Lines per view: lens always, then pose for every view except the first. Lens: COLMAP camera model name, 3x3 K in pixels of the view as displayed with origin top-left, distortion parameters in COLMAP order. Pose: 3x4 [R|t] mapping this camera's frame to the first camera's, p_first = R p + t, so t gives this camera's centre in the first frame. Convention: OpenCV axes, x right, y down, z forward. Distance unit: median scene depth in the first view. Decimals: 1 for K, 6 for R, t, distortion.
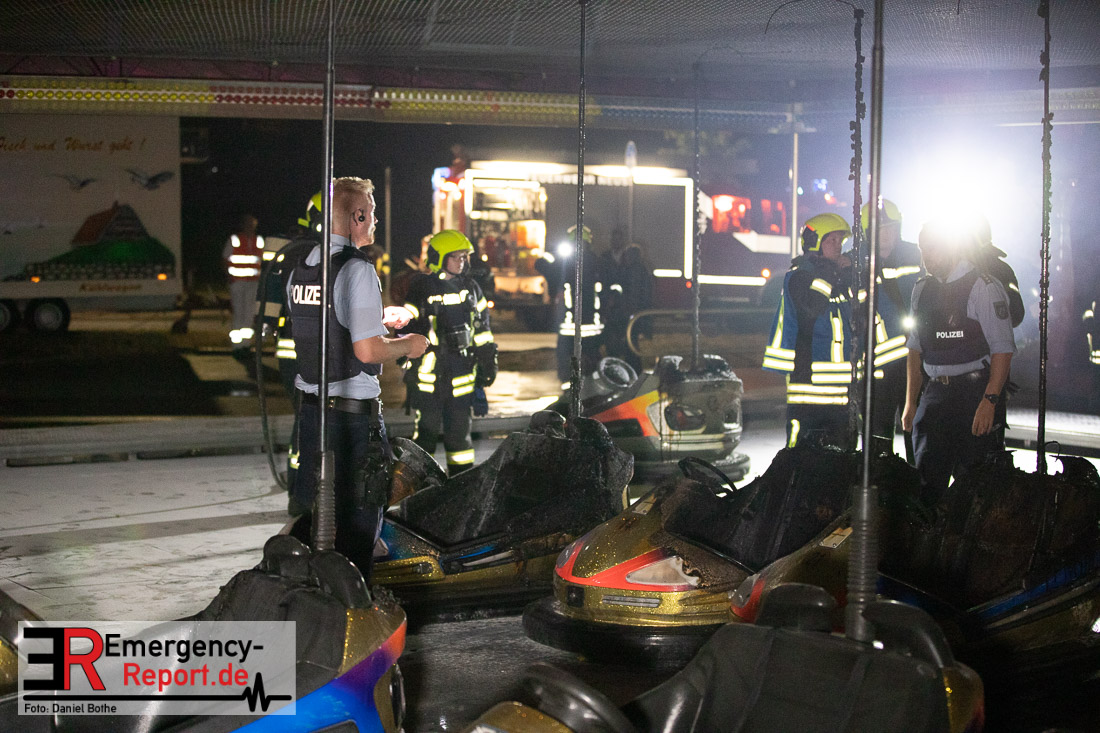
lens RADIAL K [[2176.3, 0, 549.4], [0, 2176.3, 365.9], [0, 0, 1]] dist [-0.261978, 0.000000]
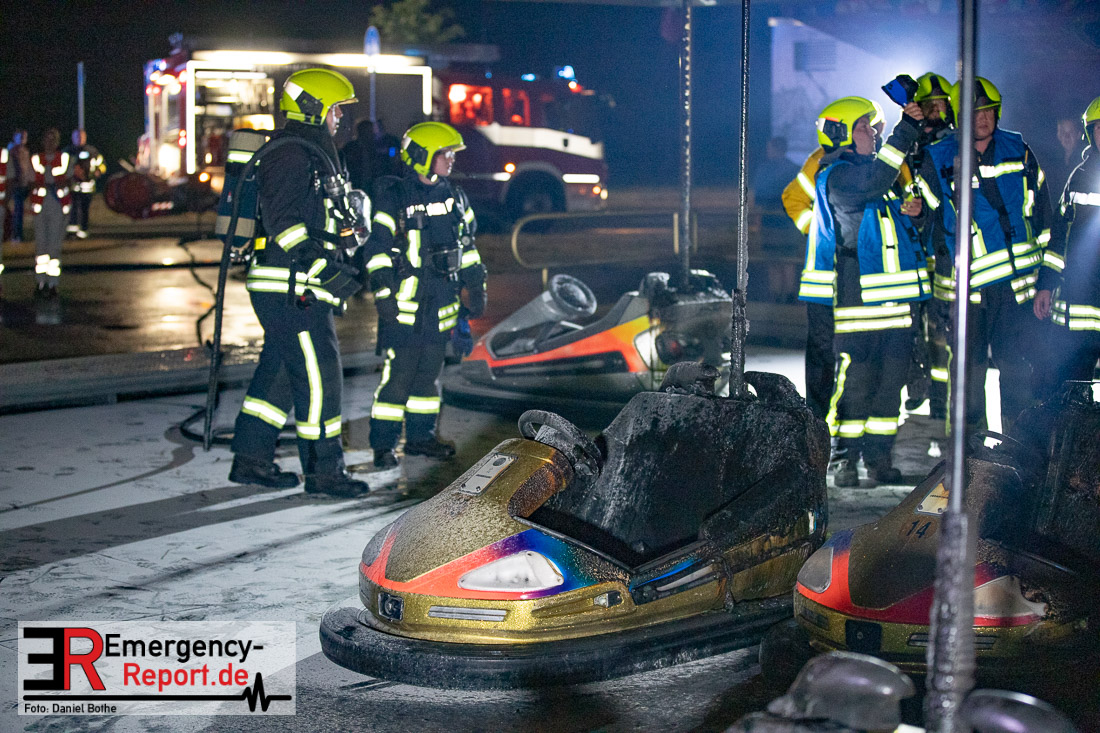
lens RADIAL K [[2176.3, 0, 560.1], [0, 2176.3, 412.2], [0, 0, 1]] dist [-0.261978, 0.000000]
pose [[0.983538, -0.031932, 0.177857, -0.127939], [0.019452, 0.997253, 0.071477, -0.011560], [-0.179651, -0.066841, 0.981457, 0.203882]]
